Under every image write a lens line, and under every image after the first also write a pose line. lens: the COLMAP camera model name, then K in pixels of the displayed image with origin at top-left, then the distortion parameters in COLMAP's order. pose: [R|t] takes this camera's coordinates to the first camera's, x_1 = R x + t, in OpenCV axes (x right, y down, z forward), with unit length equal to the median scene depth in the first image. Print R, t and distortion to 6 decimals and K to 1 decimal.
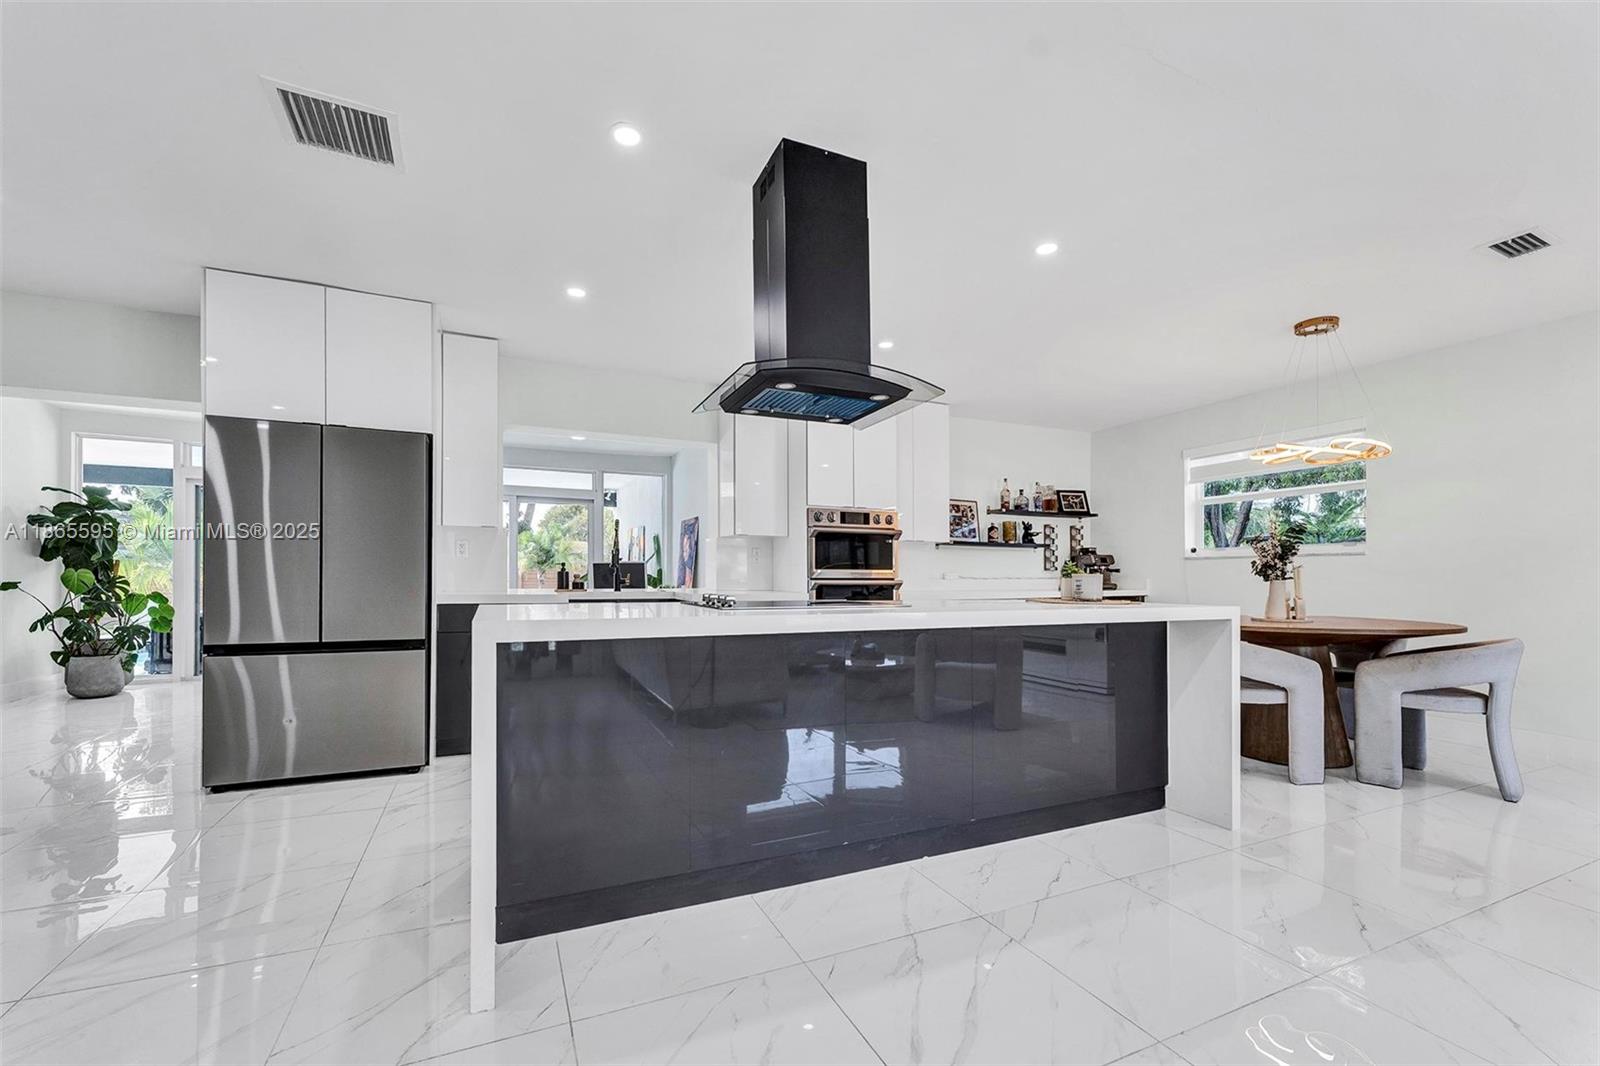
lens RADIAL K [[643.9, 0, 803.3], [0, 643.9, 574.0], [0, 0, 1]] dist [0.004967, 0.000327]
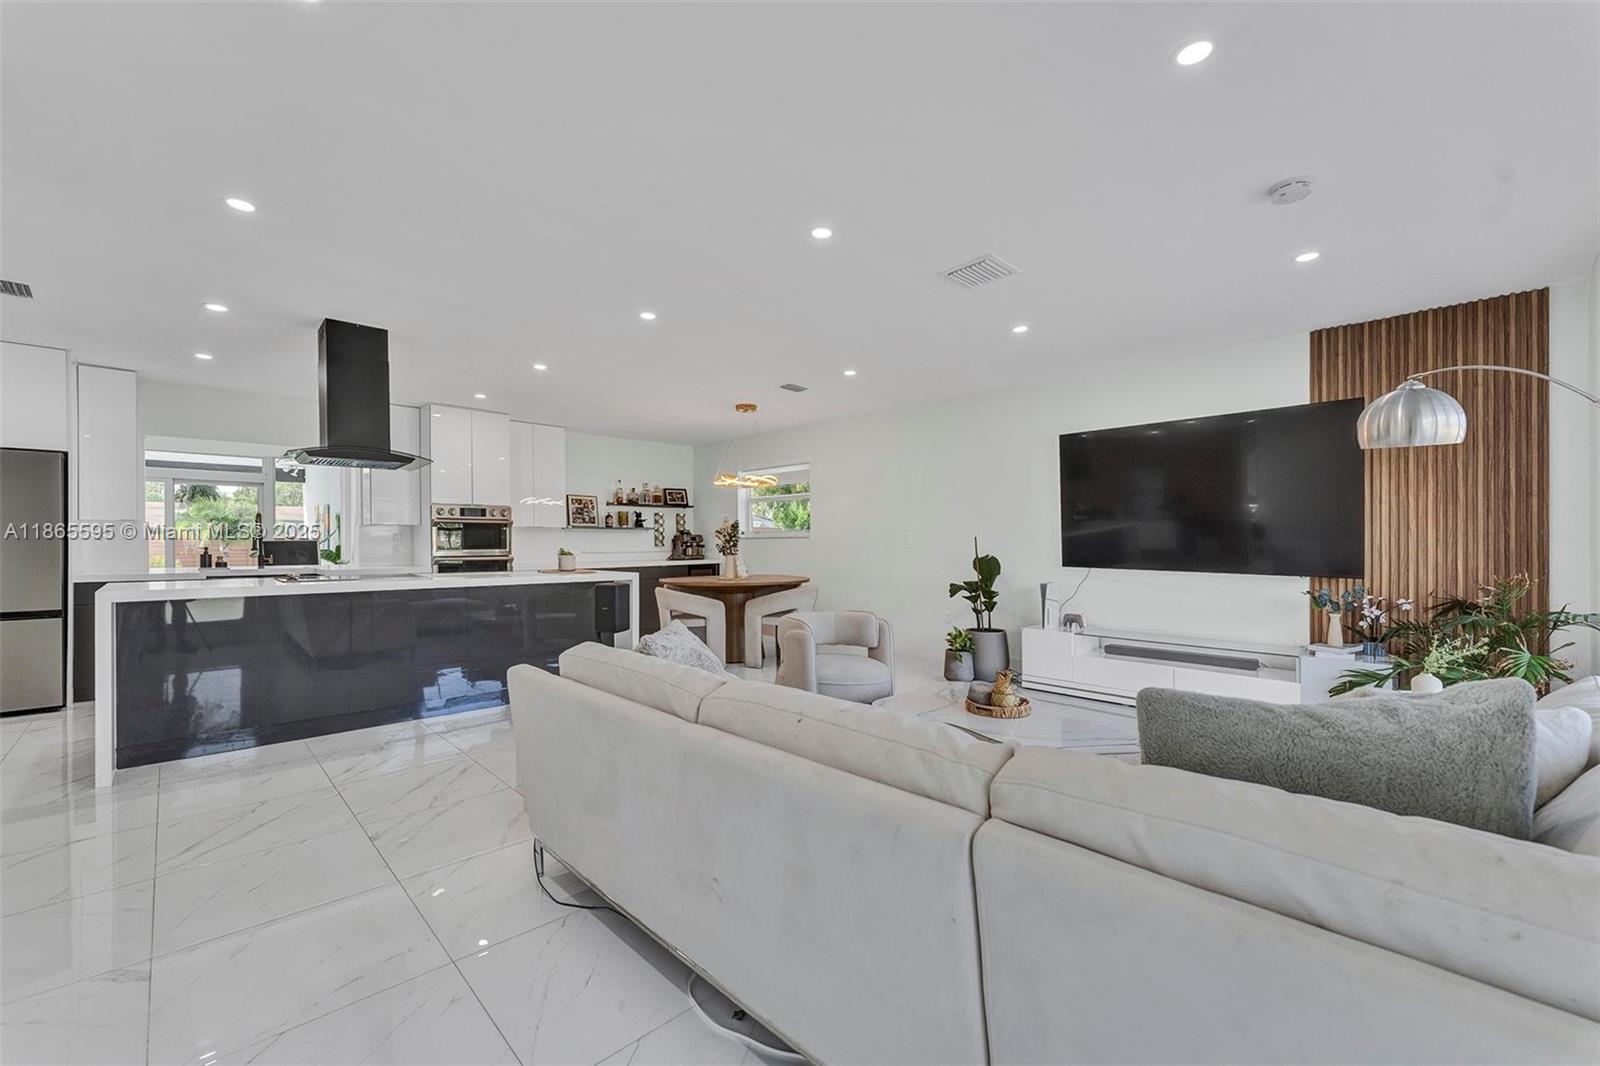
lens RADIAL K [[643.9, 0, 804.1], [0, 643.9, 541.0], [0, 0, 1]] dist [0.004967, 0.000327]
pose [[0.947351, -0.005008, 0.320158, 0.247689], [0.004077, 0.999985, 0.003580, -0.021511], [-0.320171, -0.002086, 0.947357, -0.429345]]
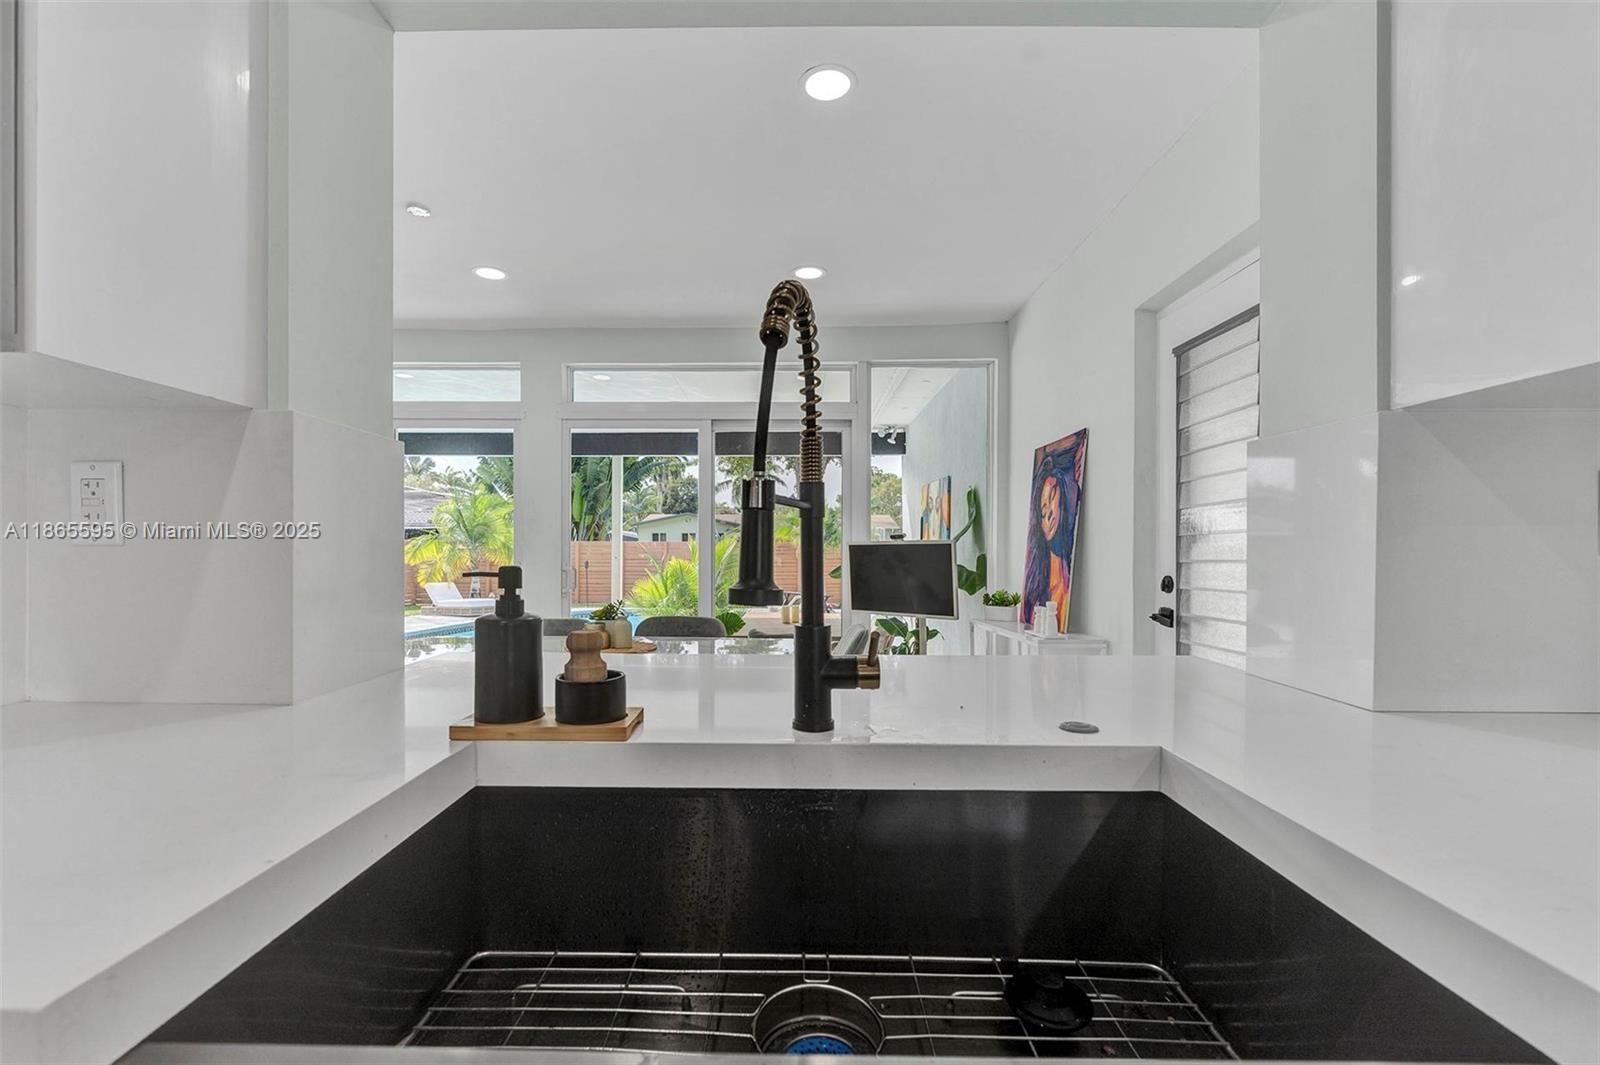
lens RADIAL K [[692.5, 0, 802.9], [0, 692.5, 539.5], [0, 0, 1]] dist [0.004117, 0.000562]
pose [[0.902696, -0.007753, -0.430209, -0.159396], [0.001039, 0.999874, -0.015838, -0.015798], [0.430277, 0.013850, 0.902591, 0.621394]]
